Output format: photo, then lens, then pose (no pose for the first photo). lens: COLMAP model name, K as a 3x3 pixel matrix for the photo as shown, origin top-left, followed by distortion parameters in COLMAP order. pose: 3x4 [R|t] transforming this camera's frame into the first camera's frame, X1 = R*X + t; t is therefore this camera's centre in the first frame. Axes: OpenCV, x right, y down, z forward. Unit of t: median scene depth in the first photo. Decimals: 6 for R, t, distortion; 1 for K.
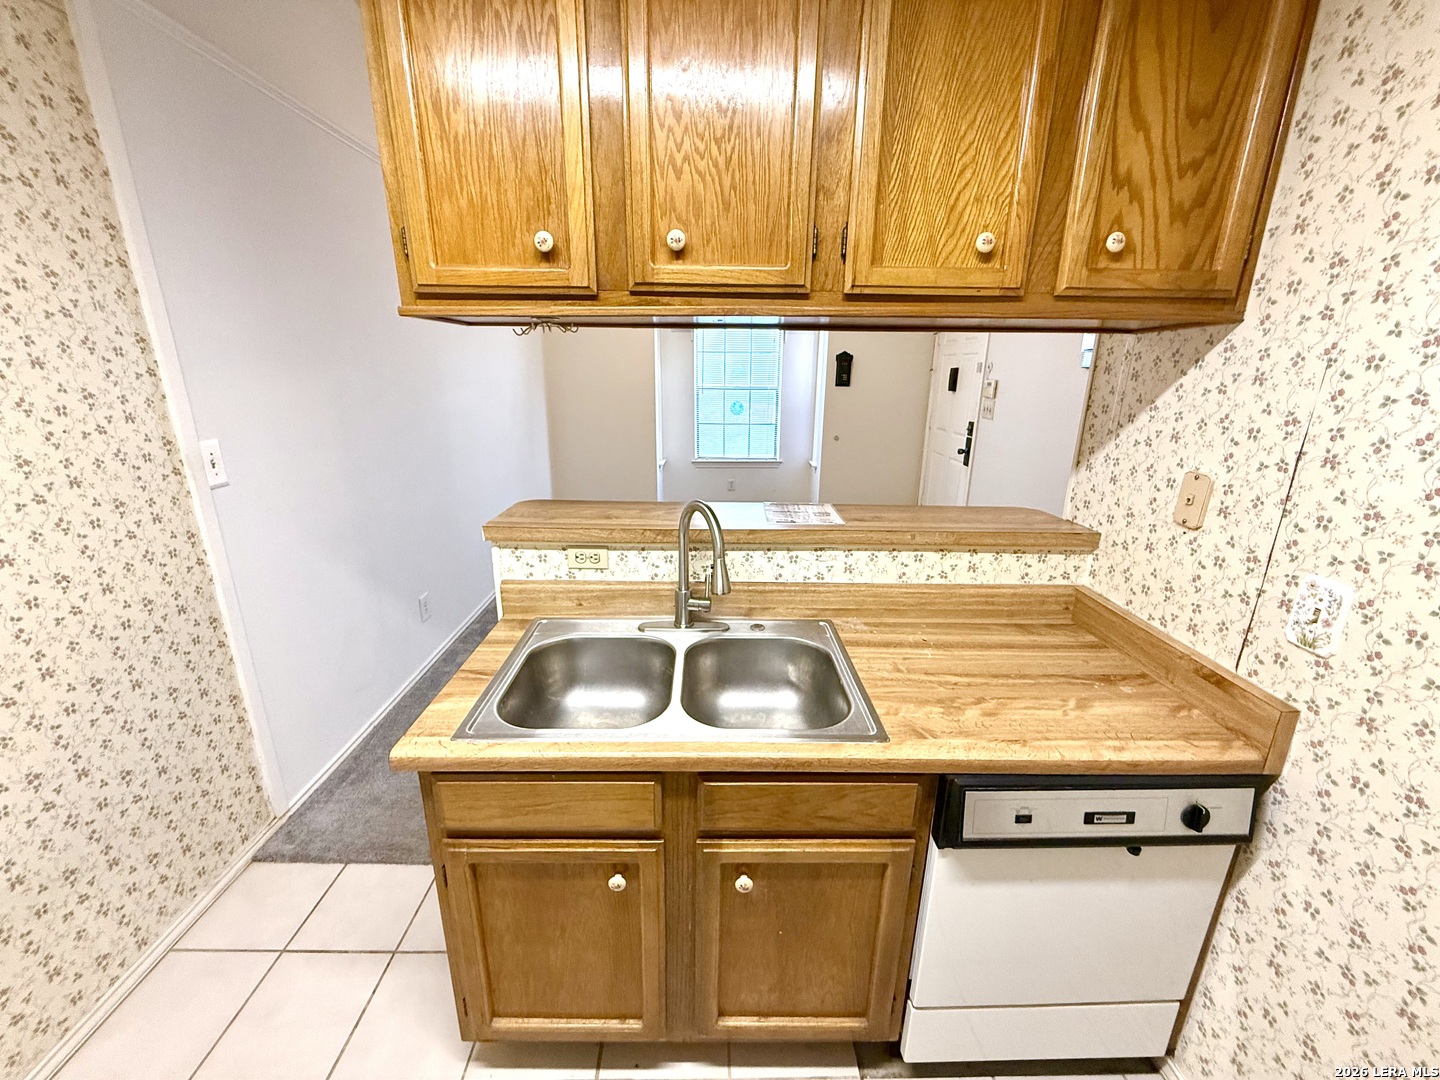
lens RADIAL K [[573.3, 0, 717.9], [0, 573.3, 537.0], [0, 0, 1]] dist [0.002837, -0.000295]
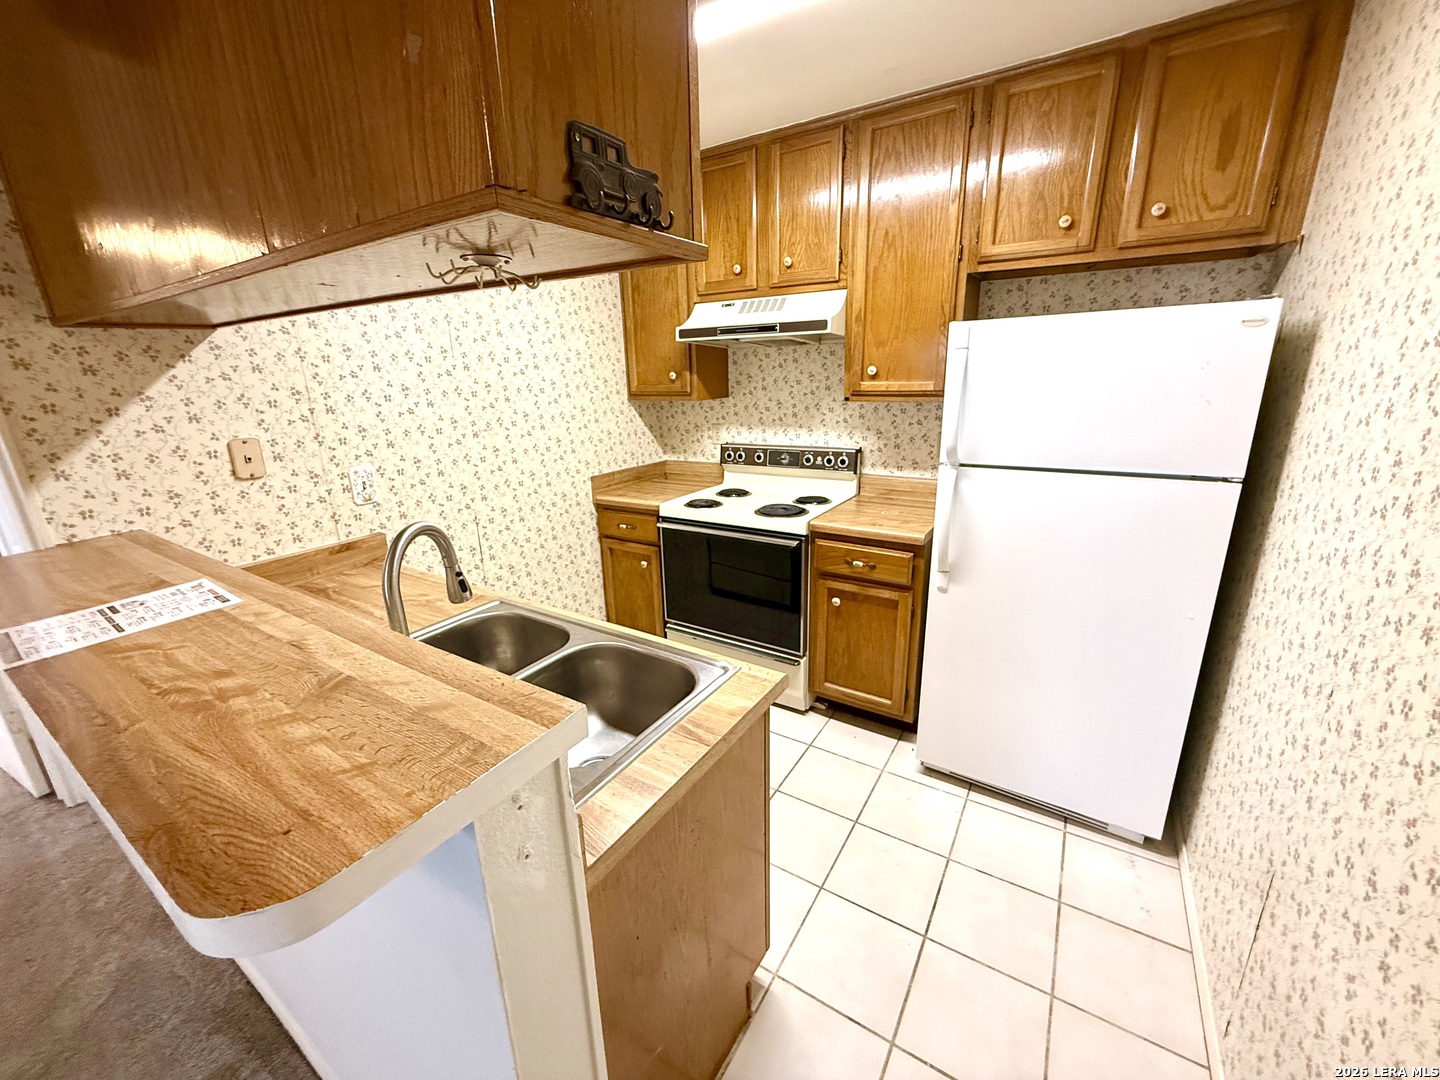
lens RADIAL K [[573.3, 0, 715.6], [0, 573.3, 539.4], [0, 0, 1]] dist [0.002837, -0.000295]
pose [[-0.831499, -0.147383, 0.535619, -0.713757], [0.173668, 0.846876, 0.502634, -0.328553], [-0.527682, 0.510960, -0.678581, 1.194426]]
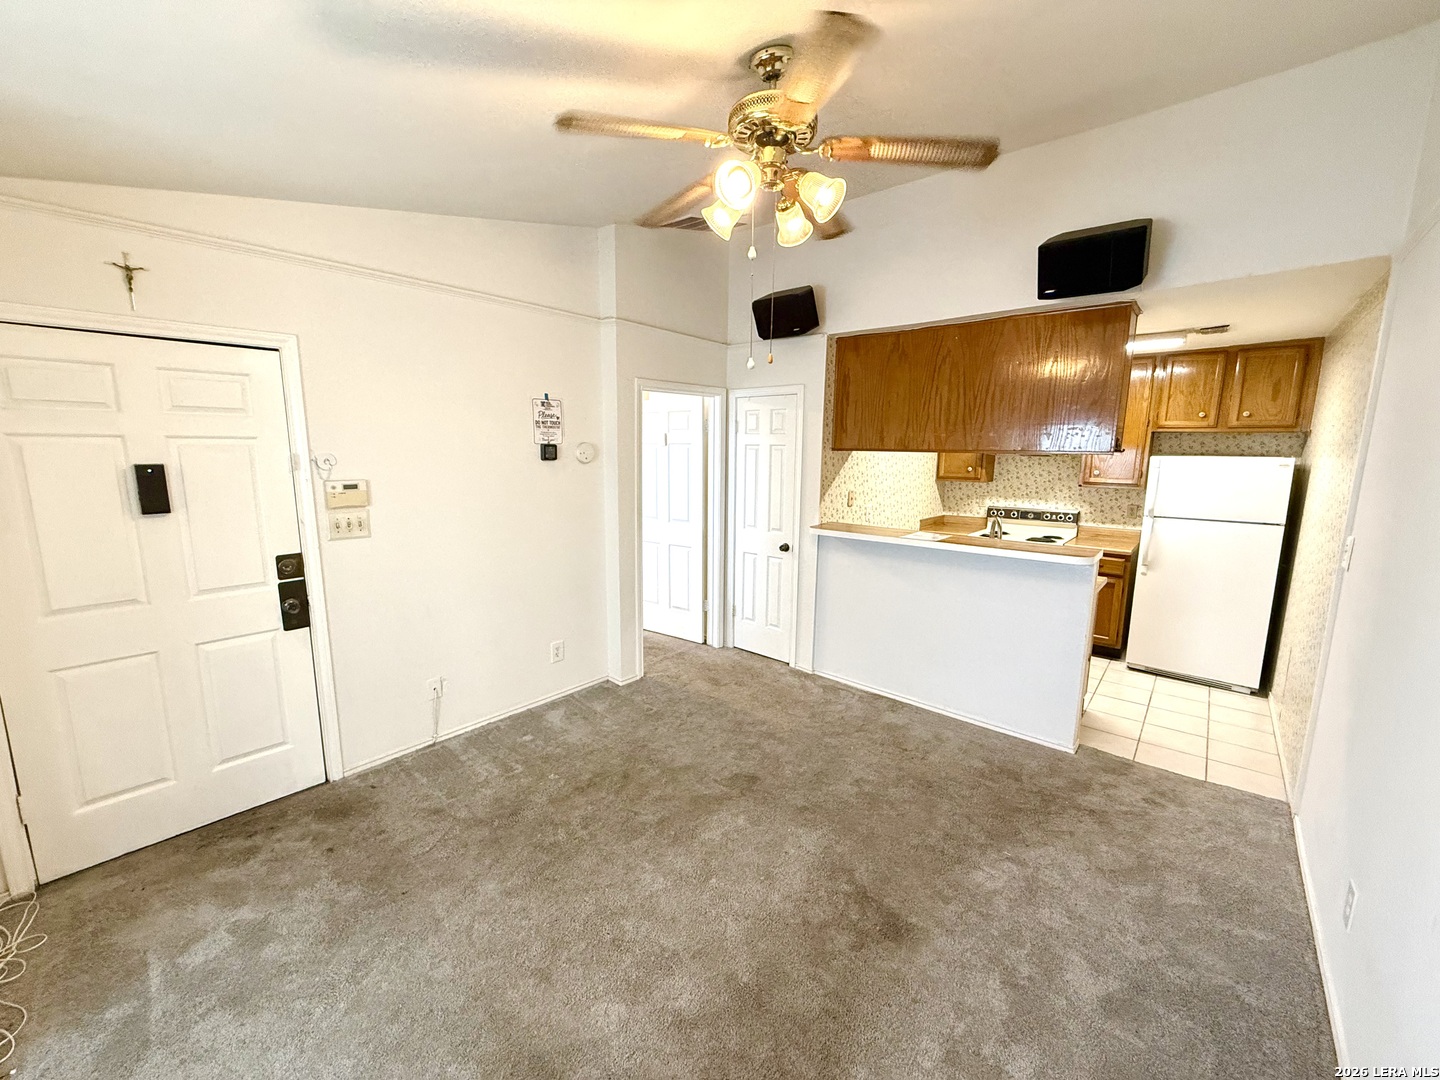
lens RADIAL K [[573.3, 0, 714.7], [0, 573.3, 539.7], [0, 0, 1]] dist [0.002837, -0.000295]
pose [[-0.742811, -0.124791, 0.657768, -0.730885], [0.171803, 0.914047, 0.367426, -1.044903], [-0.647082, 0.385935, -0.657525, 3.258490]]
